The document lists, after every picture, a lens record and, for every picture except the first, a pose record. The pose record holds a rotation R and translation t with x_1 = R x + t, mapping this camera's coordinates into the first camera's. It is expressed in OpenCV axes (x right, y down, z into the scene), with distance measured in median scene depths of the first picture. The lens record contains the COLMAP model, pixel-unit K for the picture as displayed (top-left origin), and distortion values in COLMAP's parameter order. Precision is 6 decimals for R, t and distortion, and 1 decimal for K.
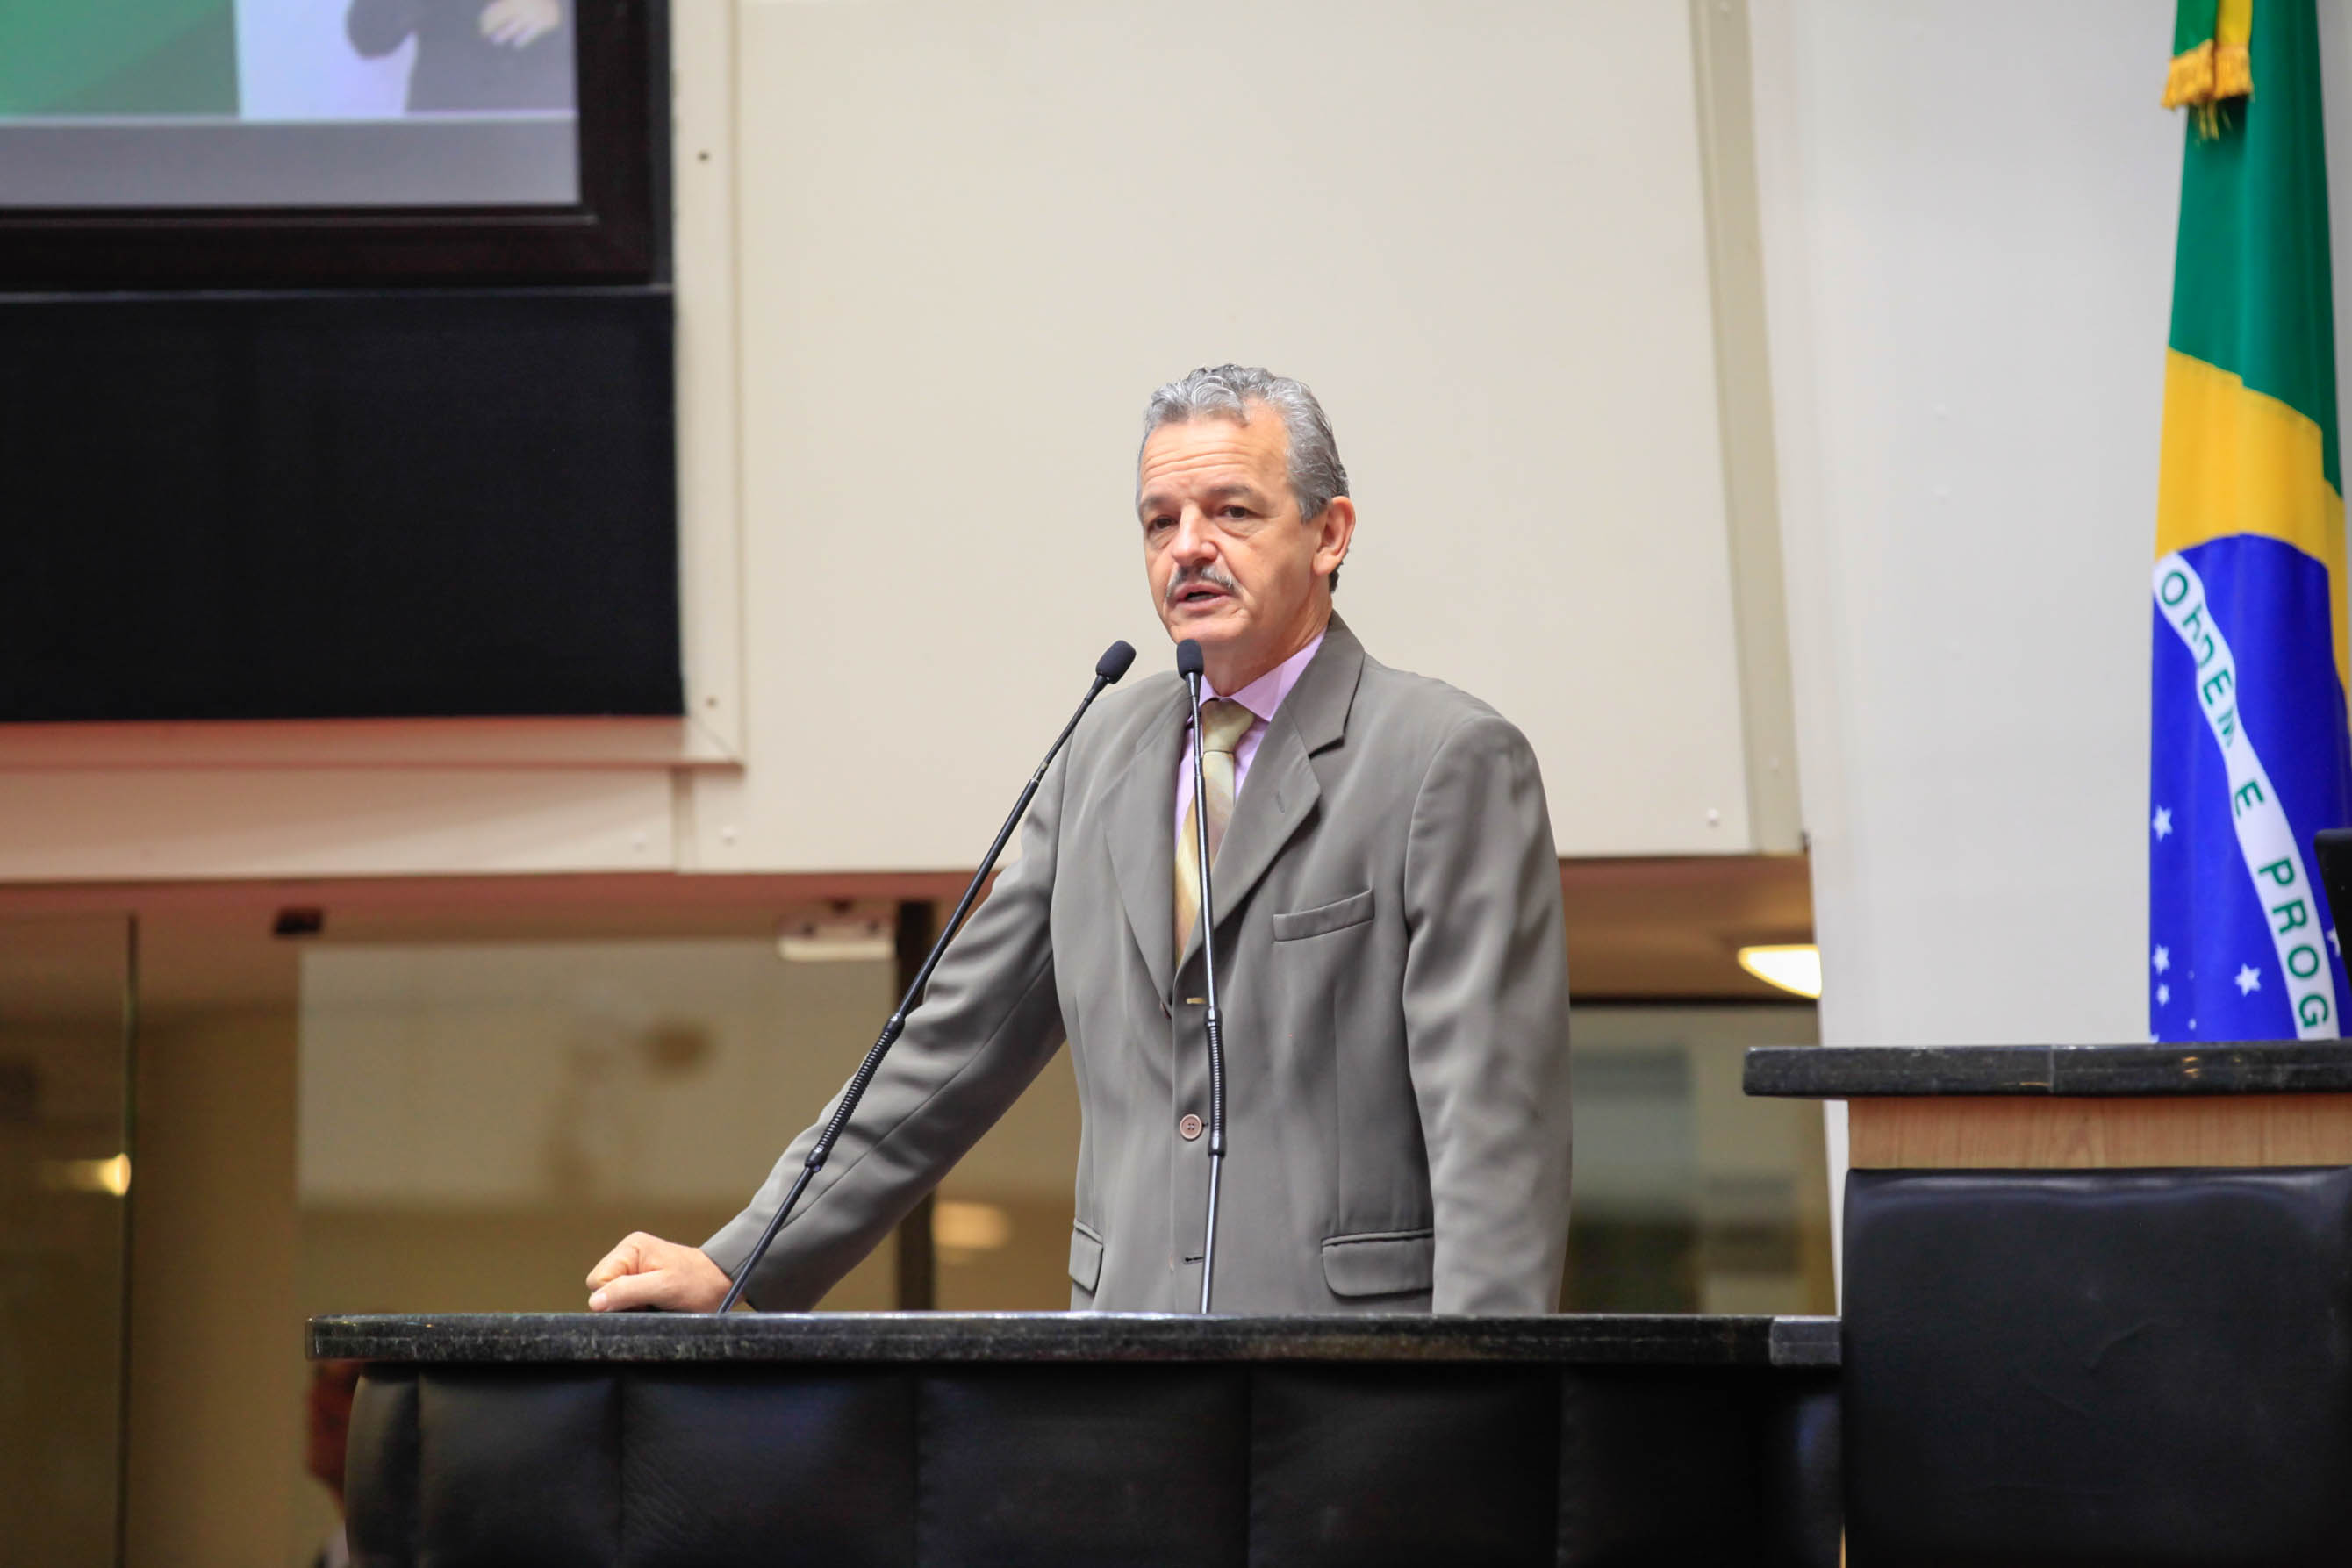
lens RADIAL K [[13493.4, 0, 1176.0], [0, 13493.4, 784.0], [0, 0, 1]] dist [-0.241717, -3.338158]
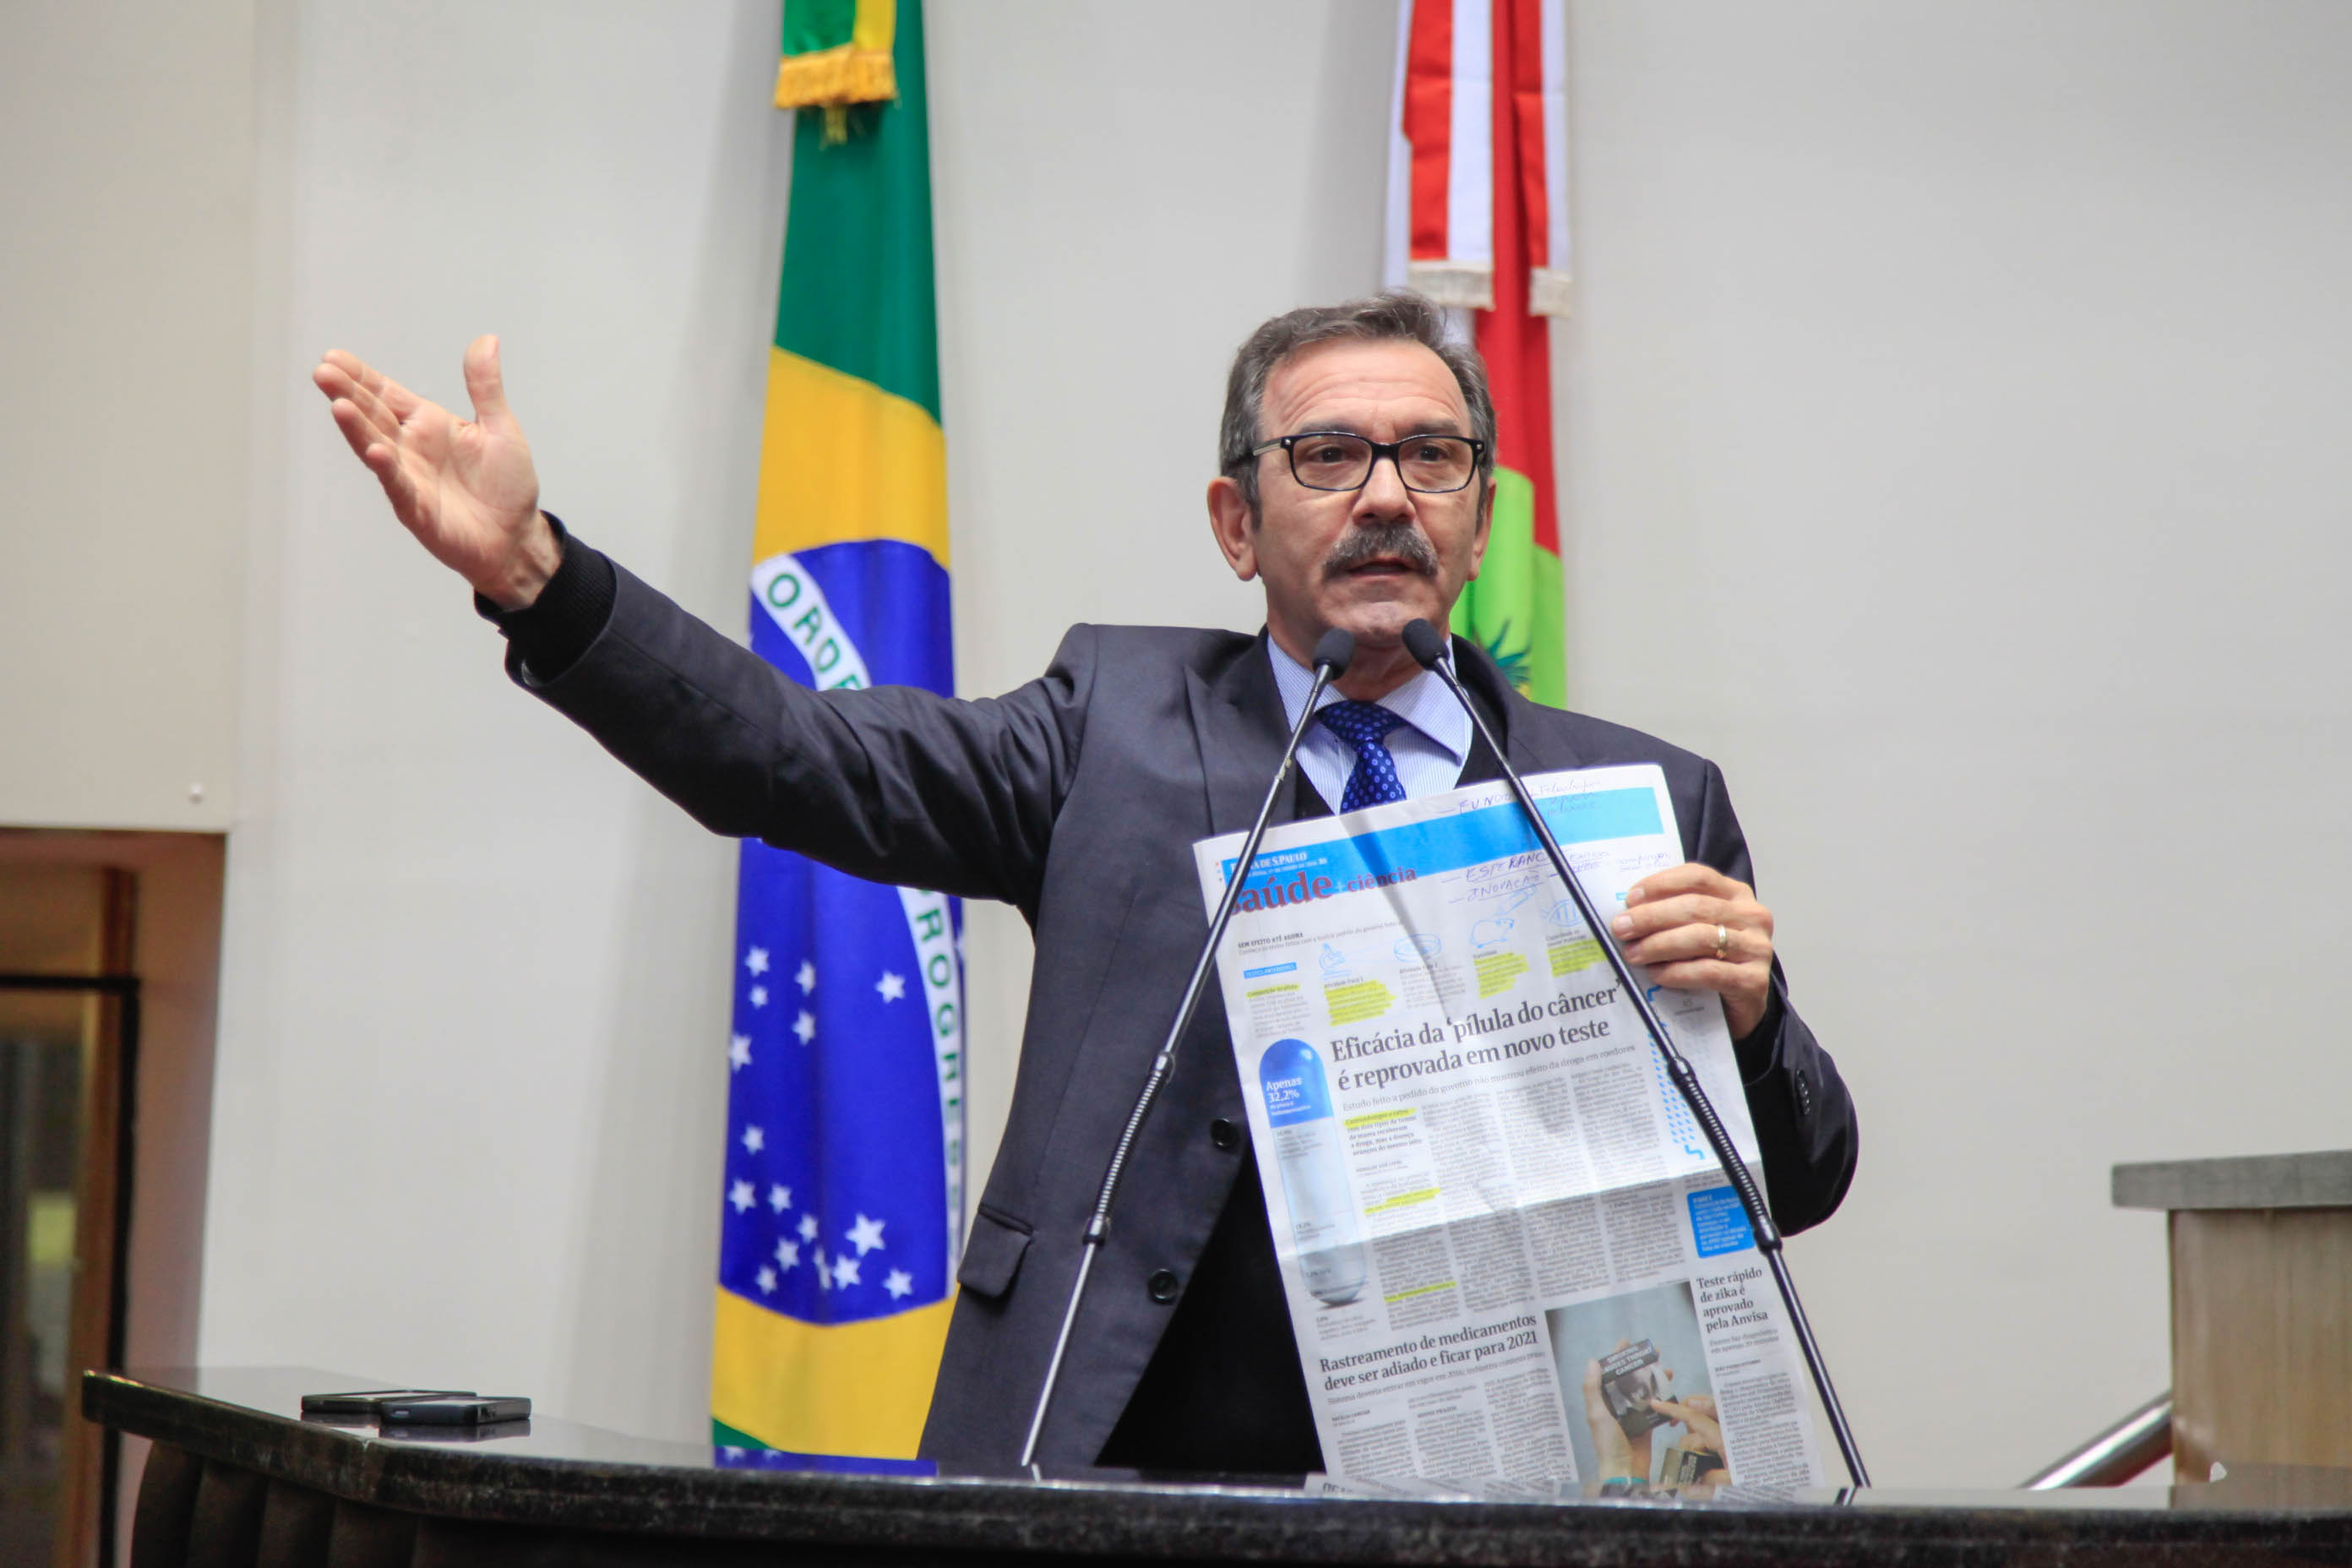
lens RADIAL K [[7479.1, 0, 1176.0], [0, 7479.1, 784.0], [0, 0, 1]] dist [0.388968, 1.333255]
pose [[0.777164, 0.042873, 0.627835, -0.253826], [-0.047535, 0.998826, -0.009365, 0.003676], [-0.627500, -0.022566, 0.778290, 0.554295]]
